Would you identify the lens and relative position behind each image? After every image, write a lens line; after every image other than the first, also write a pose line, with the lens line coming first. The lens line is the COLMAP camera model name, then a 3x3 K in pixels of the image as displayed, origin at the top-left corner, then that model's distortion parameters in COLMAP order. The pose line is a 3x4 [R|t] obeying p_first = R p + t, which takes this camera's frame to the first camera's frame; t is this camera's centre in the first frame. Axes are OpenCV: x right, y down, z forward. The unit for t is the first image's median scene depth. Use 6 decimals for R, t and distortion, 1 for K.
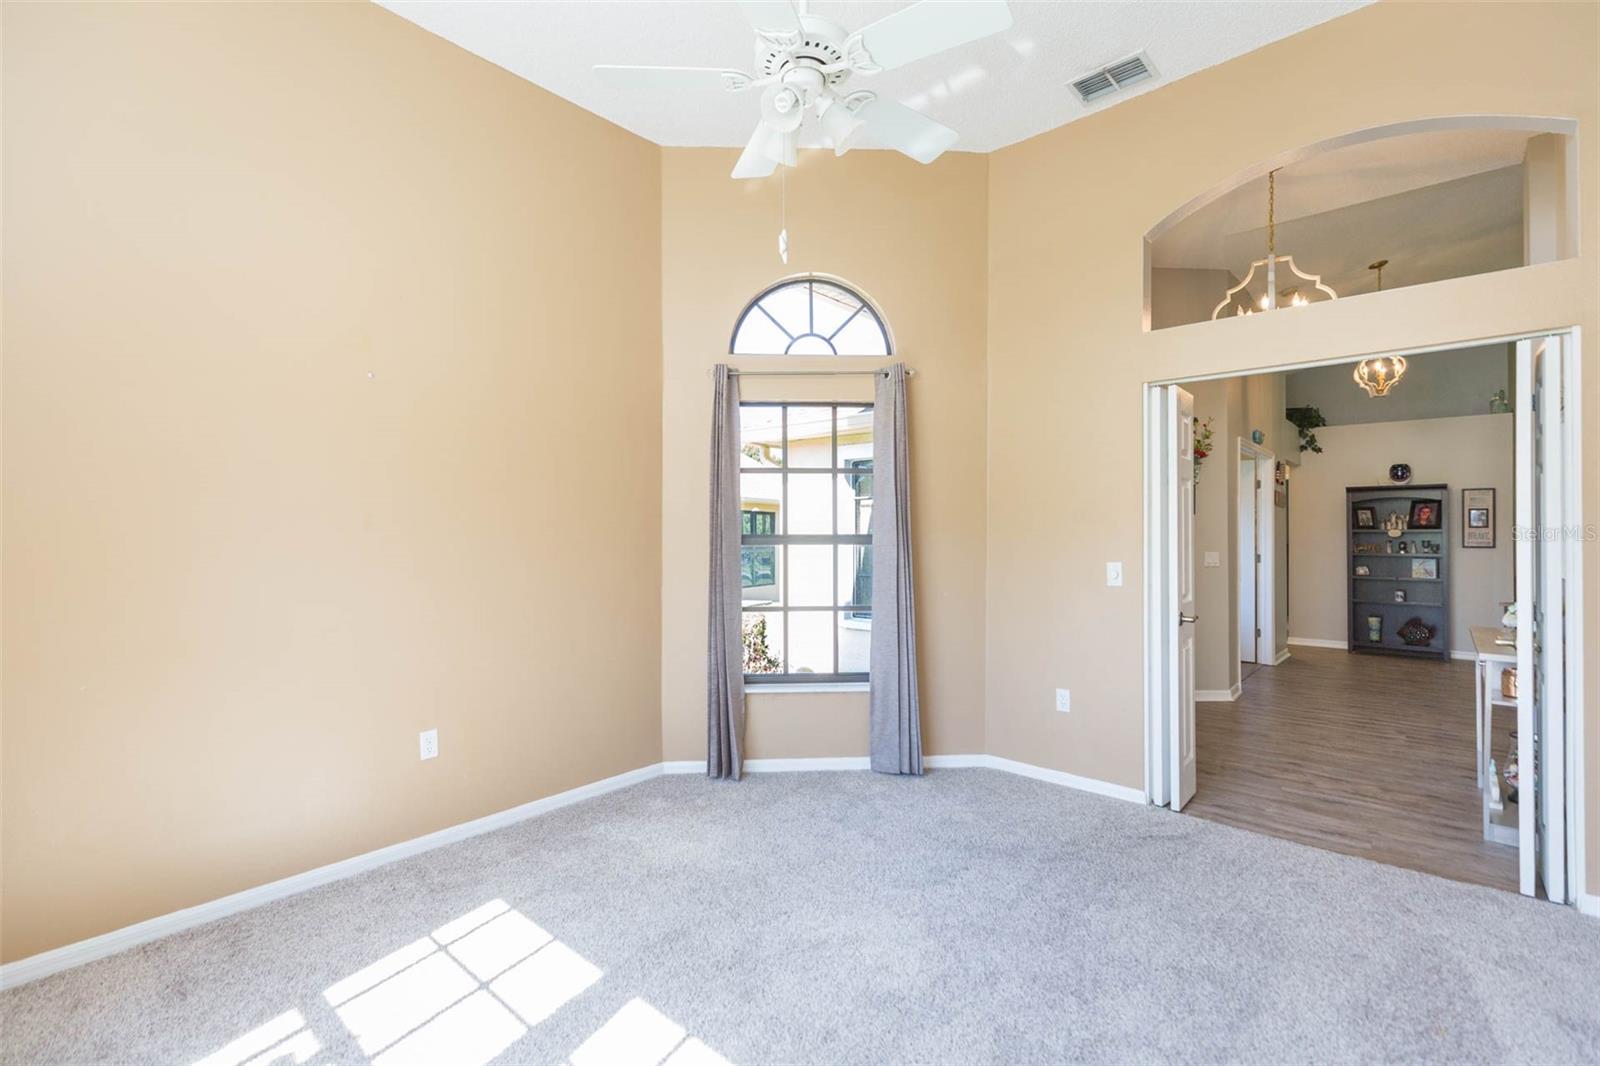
lens RADIAL K [[719.1, 0, 797.7], [0, 719.1, 525.6], [0, 0, 1]] dist [0.003641, -0.000325]
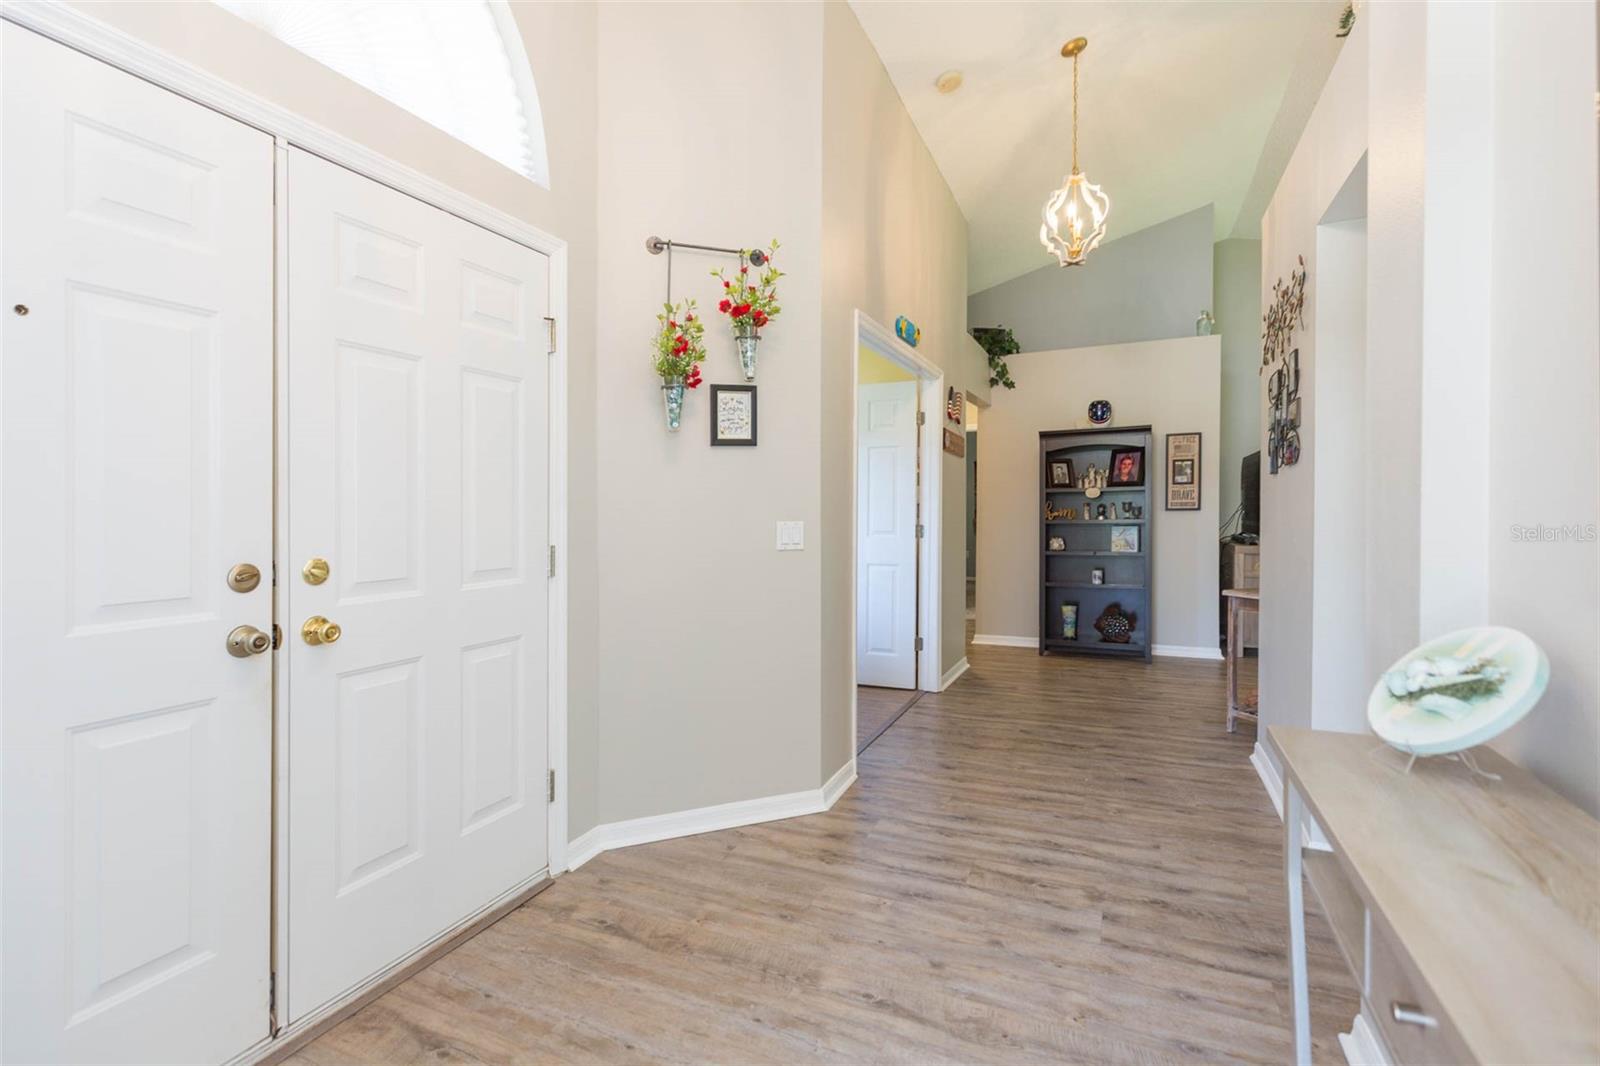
lens RADIAL K [[719.1, 0, 810.0], [0, 719.1, 545.7], [0, 0, 1]] dist [0.003641, -0.000325]
pose [[0.951154, -0.029791, 0.307276, 0.323238], [0.012535, 0.998239, 0.057981, 0.018570], [-0.308463, -0.051297, 0.949852, 0.384855]]
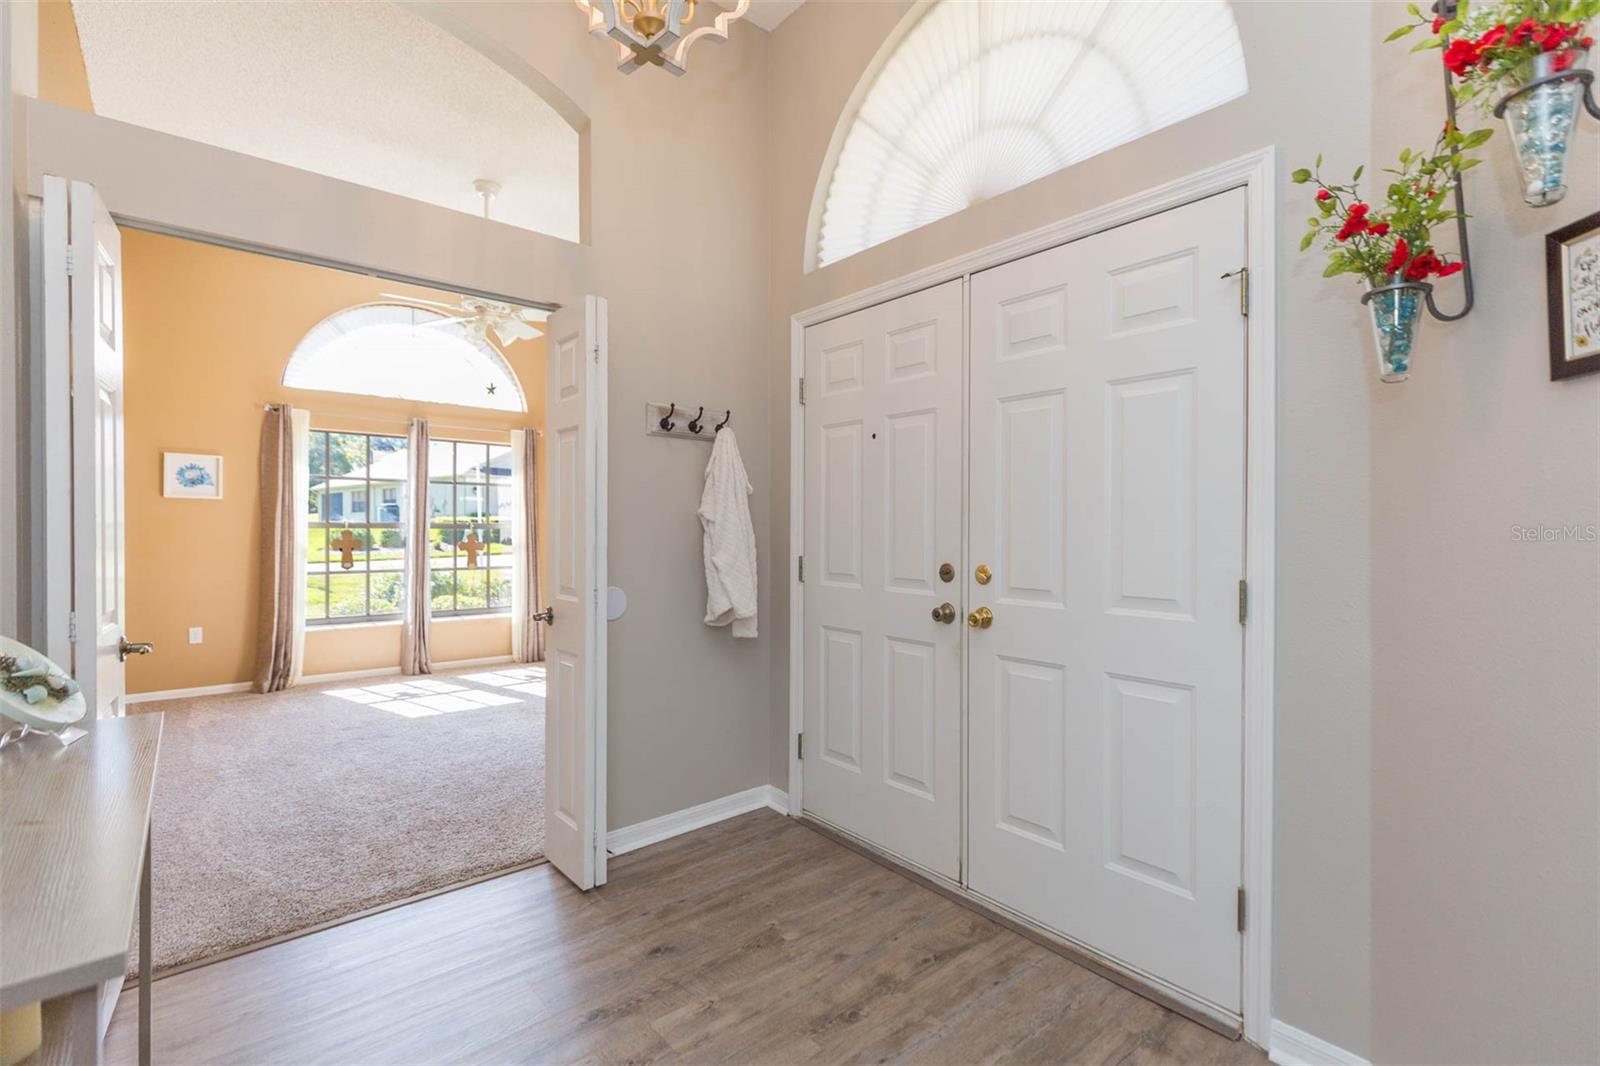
lens RADIAL K [[719.1, 0, 806.9], [0, 719.1, 534.0], [0, 0, 1]] dist [0.003641, -0.000325]
pose [[-0.135365, 0.005801, -0.990779, 0.548215], [0.009407, 0.999945, 0.004570, 0.018536], [0.990751, -0.008702, -0.135412, 0.602034]]
